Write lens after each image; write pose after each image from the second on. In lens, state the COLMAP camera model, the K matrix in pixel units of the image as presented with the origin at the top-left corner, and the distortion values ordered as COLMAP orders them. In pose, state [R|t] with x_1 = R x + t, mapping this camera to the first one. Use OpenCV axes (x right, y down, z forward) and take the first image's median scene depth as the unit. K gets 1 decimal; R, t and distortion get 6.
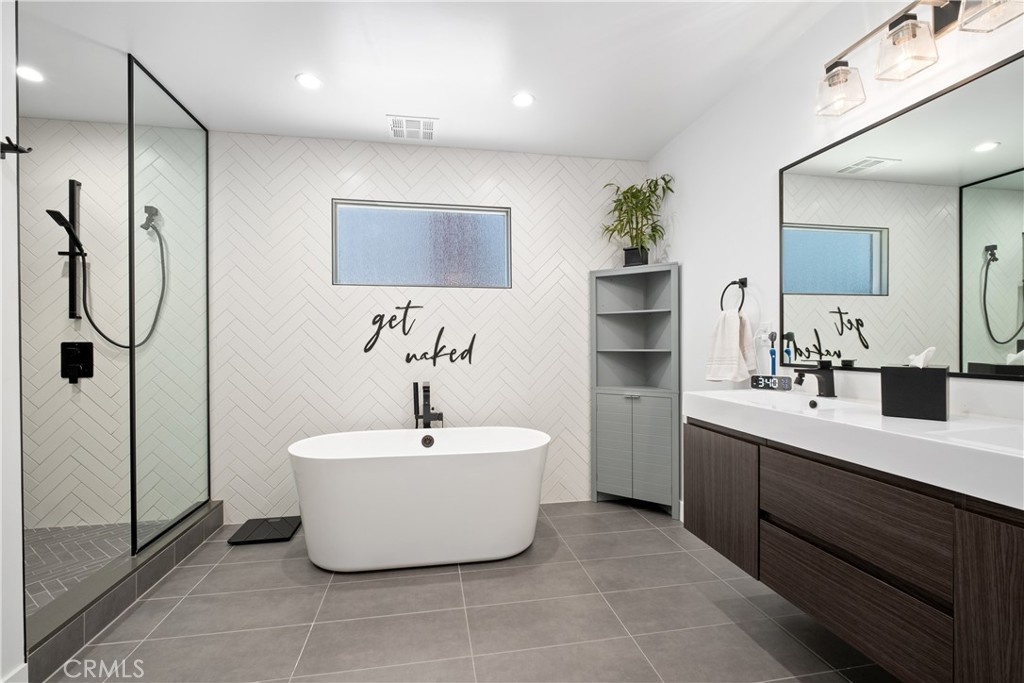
lens RADIAL K [[441.6, 0, 509.7], [0, 441.6, 343.0], [0, 0, 1]] dist [-0.007354, 0.000552]
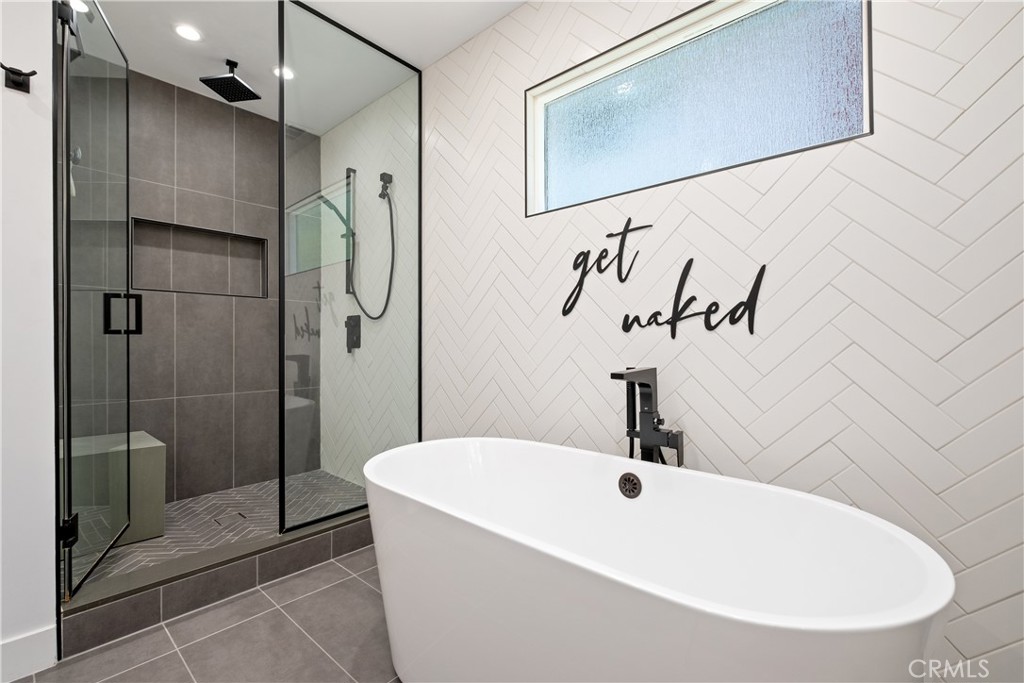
lens RADIAL K [[441.6, 0, 515.0], [0, 441.6, 343.4], [0, 0, 1]] dist [-0.007354, 0.000552]
pose [[0.625720, -0.000299, -0.780048, 0.111646], [-0.000836, 0.999999, -0.001054, 0.059690], [0.780047, 0.001311, 0.625719, 0.549759]]
